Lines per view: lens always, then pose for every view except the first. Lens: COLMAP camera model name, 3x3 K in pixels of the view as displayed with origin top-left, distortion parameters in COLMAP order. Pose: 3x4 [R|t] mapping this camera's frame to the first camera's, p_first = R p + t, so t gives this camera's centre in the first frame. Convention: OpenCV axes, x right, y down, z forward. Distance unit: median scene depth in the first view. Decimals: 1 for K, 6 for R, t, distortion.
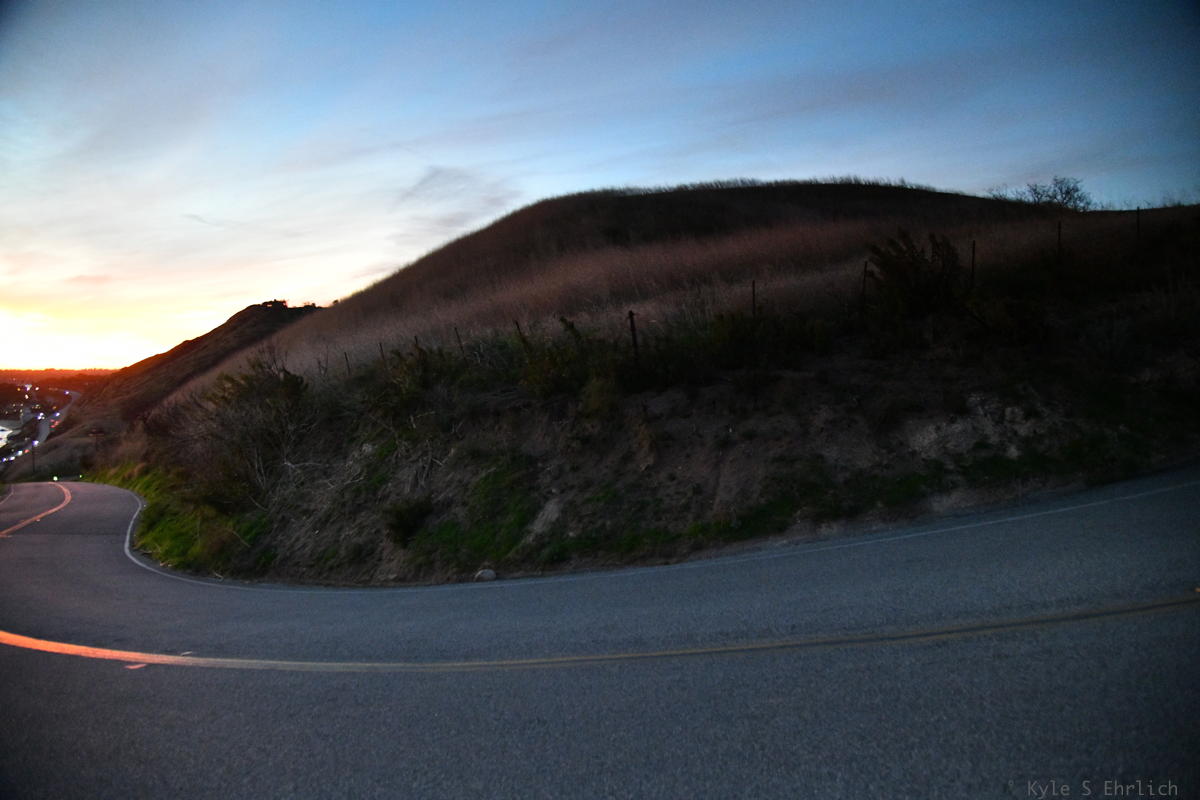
lens RADIAL K [[805.0, 0, 599.0], [0, 805.0, 391.0], [0, 0, 1]] dist [-0.054659, 0.023716]
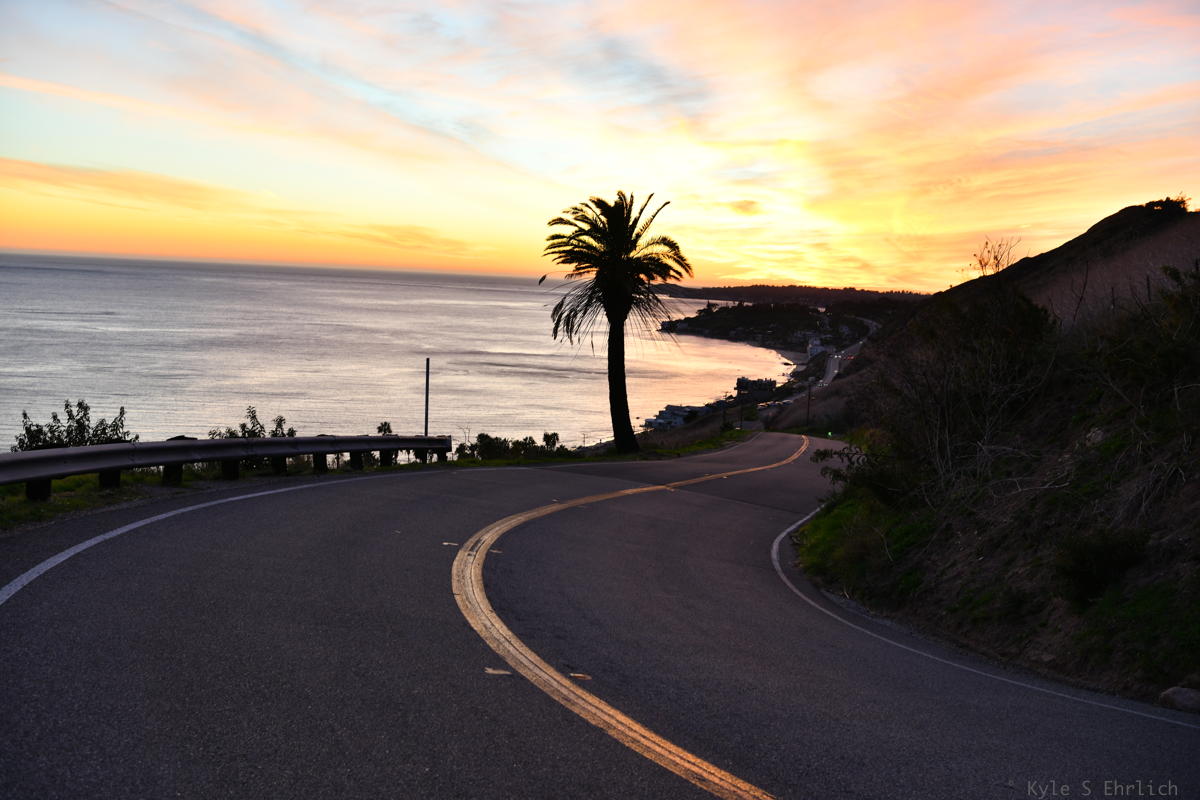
lens RADIAL K [[1264.0, 0, 600.0], [0, 1264.0, 400.0], [0, 0, 1]] dist [-0.026425, 0.007171]
pose [[0.693120, 0.119338, -0.710875, 0.120533], [-0.087209, 0.992839, 0.081641, 0.003671], [0.715528, 0.005408, 0.698564, 0.128237]]
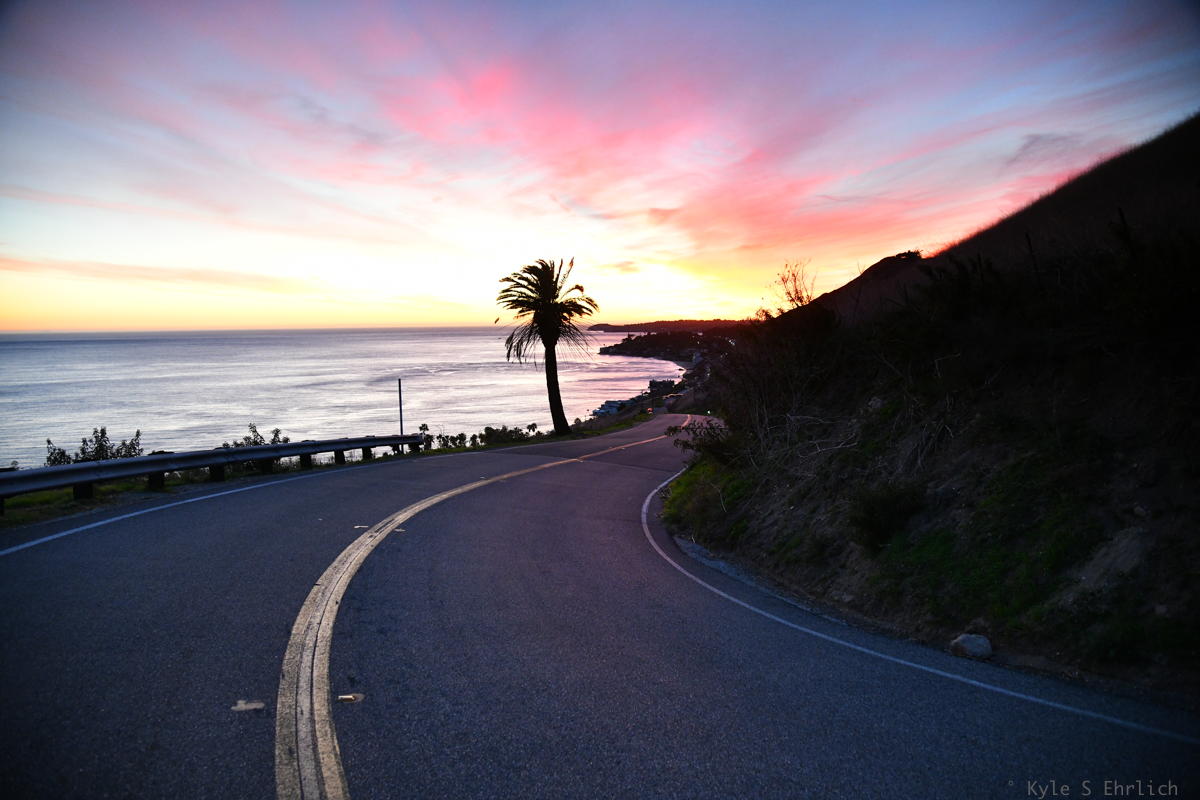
lens RADIAL K [[805.0, 0, 599.0], [0, 805.0, 391.0], [0, 0, 1]] dist [-0.054659, 0.023716]
pose [[0.729564, 0.065031, -0.680814, 0.024935], [-0.024377, 0.997309, 0.069141, 0.019079], [0.683478, -0.033846, 0.729186, 0.343495]]
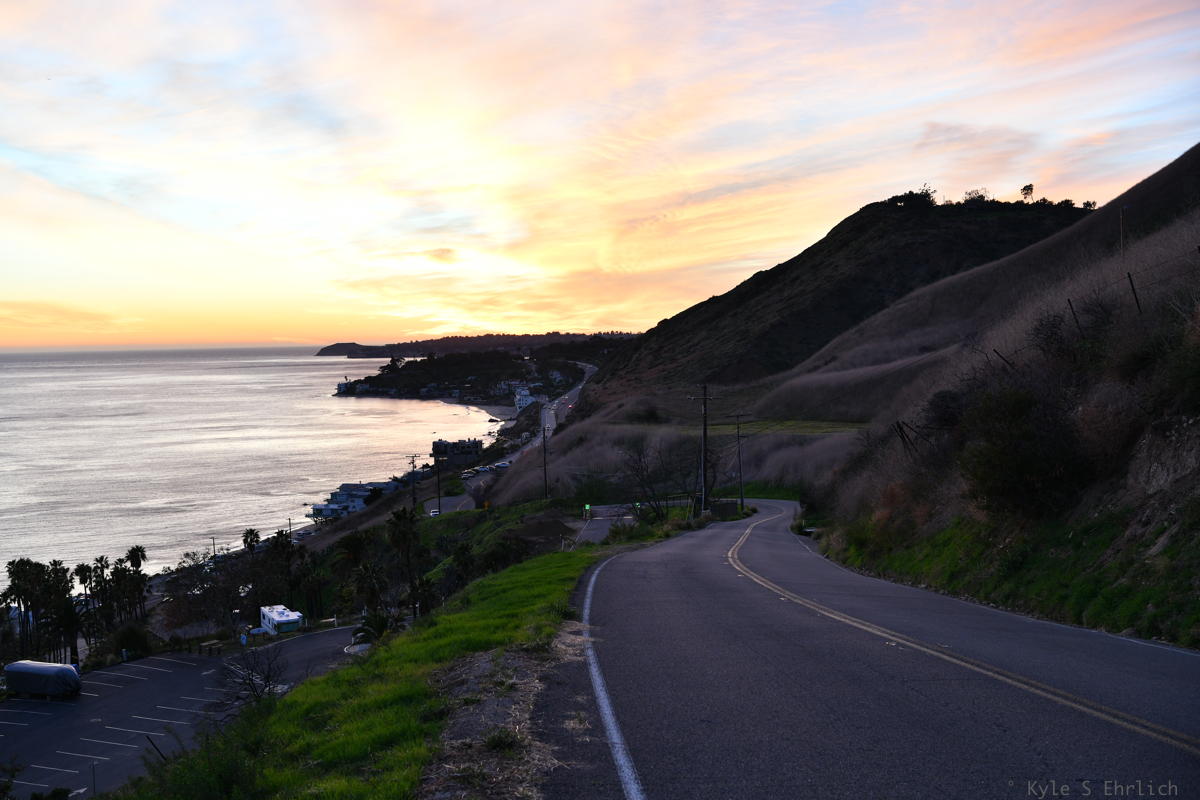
lens RADIAL K [[1450.1, 0, 600.0], [0, 1450.1, 400.0], [0, 0, 1]] dist [-0.024650, 0.005314]
pose [[0.839100, 0.021677, -0.543545, -4.192000], [-0.011445, 0.999688, 0.022200, 0.562039], [0.543856, -0.012407, 0.839087, 5.548361]]
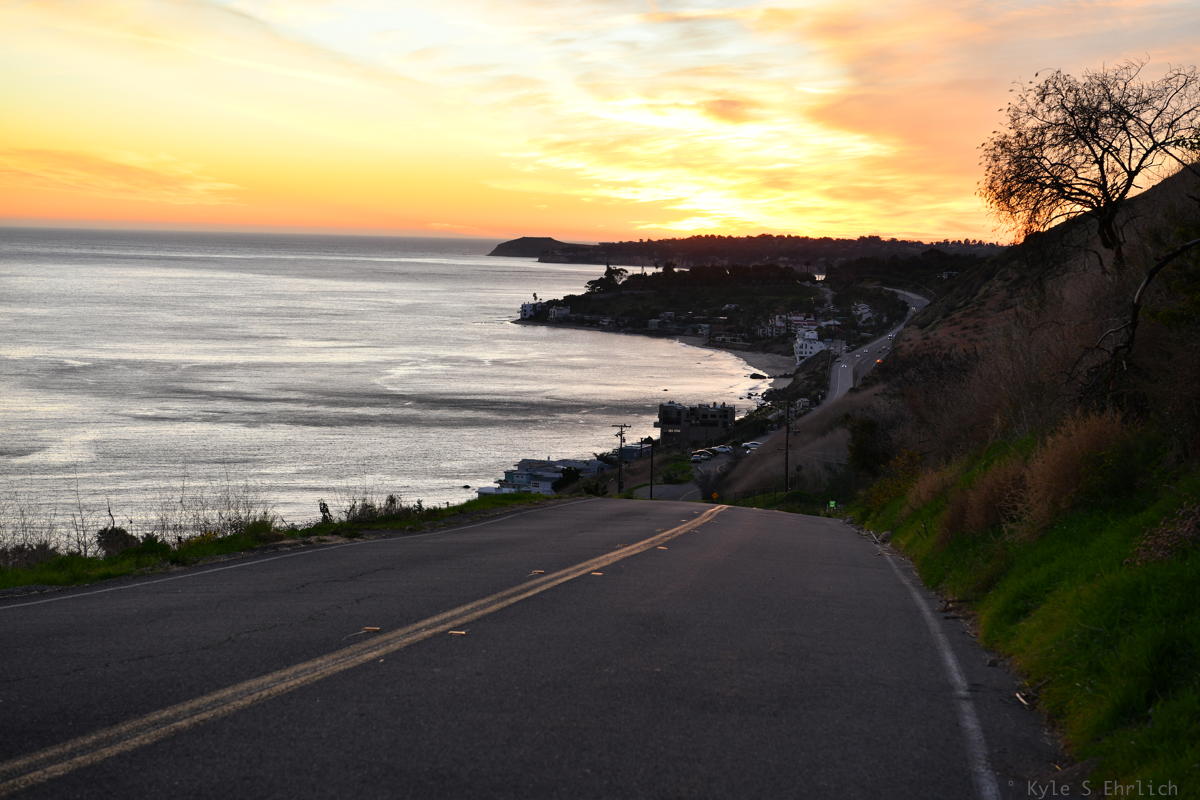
lens RADIAL K [[2347.5, 0, 600.0], [0, 2347.5, 400.0], [0, 0, 1]] dist [-0.027050, -0.032712]
pose [[0.749613, 0.081608, -0.656826, -1.511232], [-0.062351, 0.996663, 0.052673, 0.283199], [0.658933, 0.001469, 0.752200, 2.587088]]
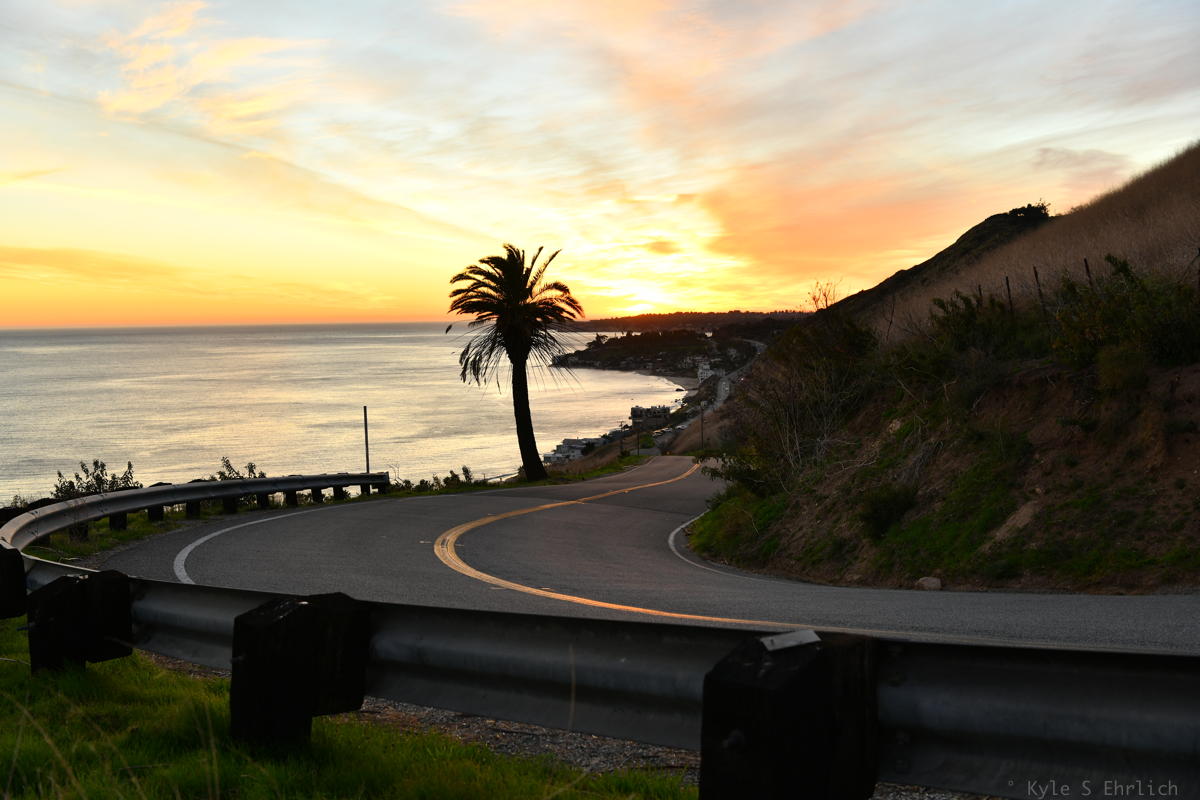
lens RADIAL K [[1264.0, 0, 600.0], [0, 1264.0, 400.0], [0, 0, 1]] dist [-0.026425, 0.007171]
pose [[0.755878, 0.047492, -0.652988, 0.341794], [-0.020241, 0.998584, 0.049196, -0.009317], [0.654400, -0.023969, 0.755769, -0.140015]]
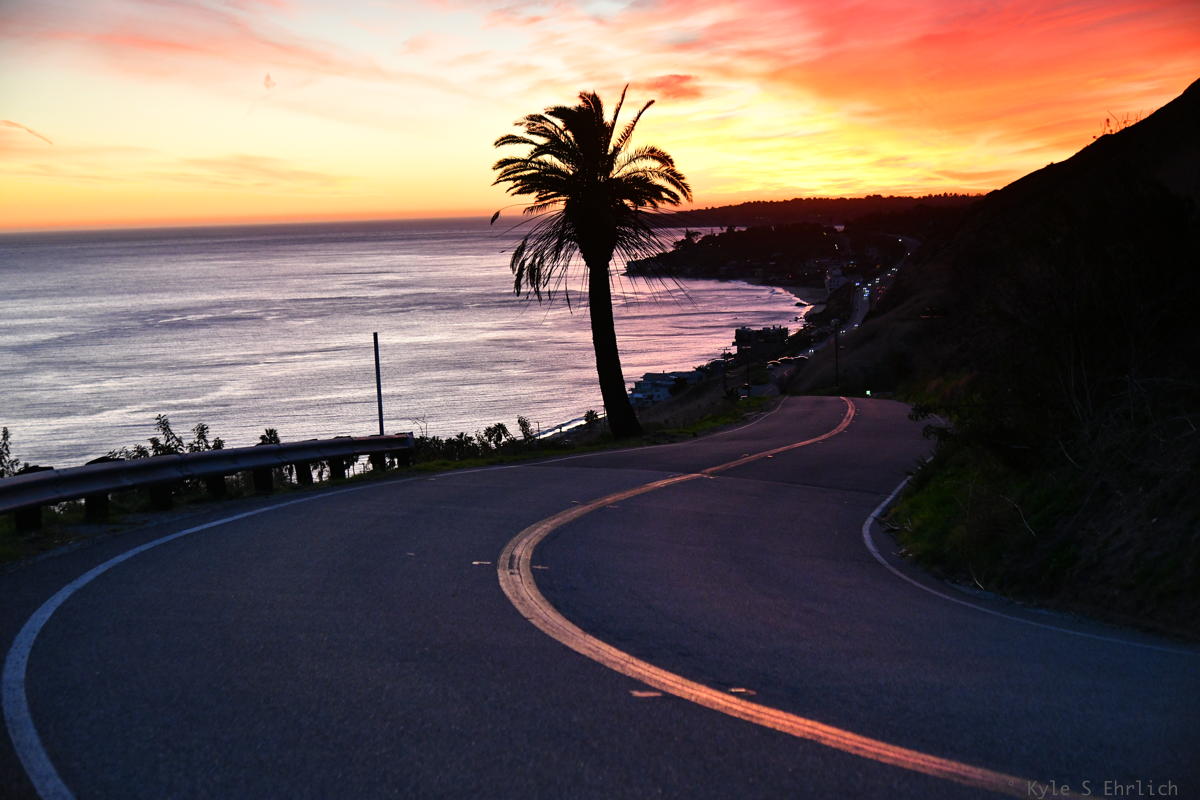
lens RADIAL K [[1706.5, 0, 605.5], [0, 1706.5, 396.2], [0, 0, 1]] dist [-0.025514, -0.053718]
pose [[0.722690, 0.067262, -0.687892, 0.112295], [-0.003125, 0.995561, 0.094064, 0.007628], [0.691166, -0.065829, 0.719692, 0.044759]]
